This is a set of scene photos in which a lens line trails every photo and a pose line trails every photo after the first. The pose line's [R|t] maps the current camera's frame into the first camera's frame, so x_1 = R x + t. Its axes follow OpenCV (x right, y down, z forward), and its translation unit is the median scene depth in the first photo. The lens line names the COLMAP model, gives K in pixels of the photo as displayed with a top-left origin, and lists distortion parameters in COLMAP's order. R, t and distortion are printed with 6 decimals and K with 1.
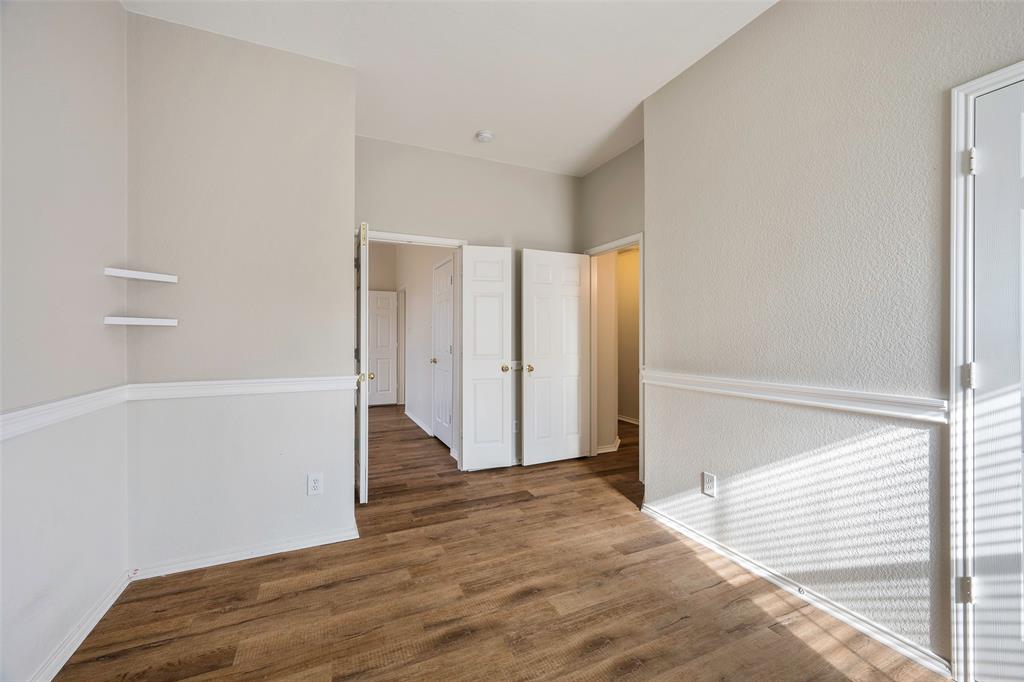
lens RADIAL K [[430.1, 0, 505.1], [0, 430.1, 337.7], [0, 0, 1]] dist [-0.001309, -0.000176]
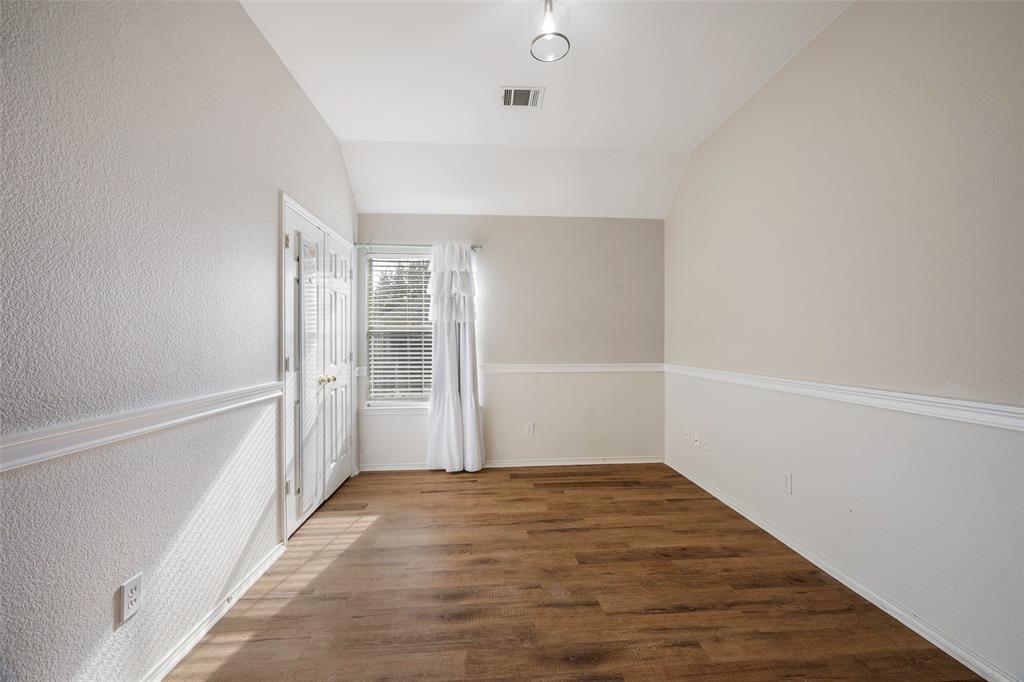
lens RADIAL K [[430.1, 0, 503.7], [0, 430.1, 343.2], [0, 0, 1]] dist [-0.001309, -0.000176]
pose [[-0.941613, 0.009804, 0.336555, -0.259428], [0.010714, 0.999942, 0.000847, 0.008576], [-0.336527, 0.004403, -0.941663, 1.881346]]
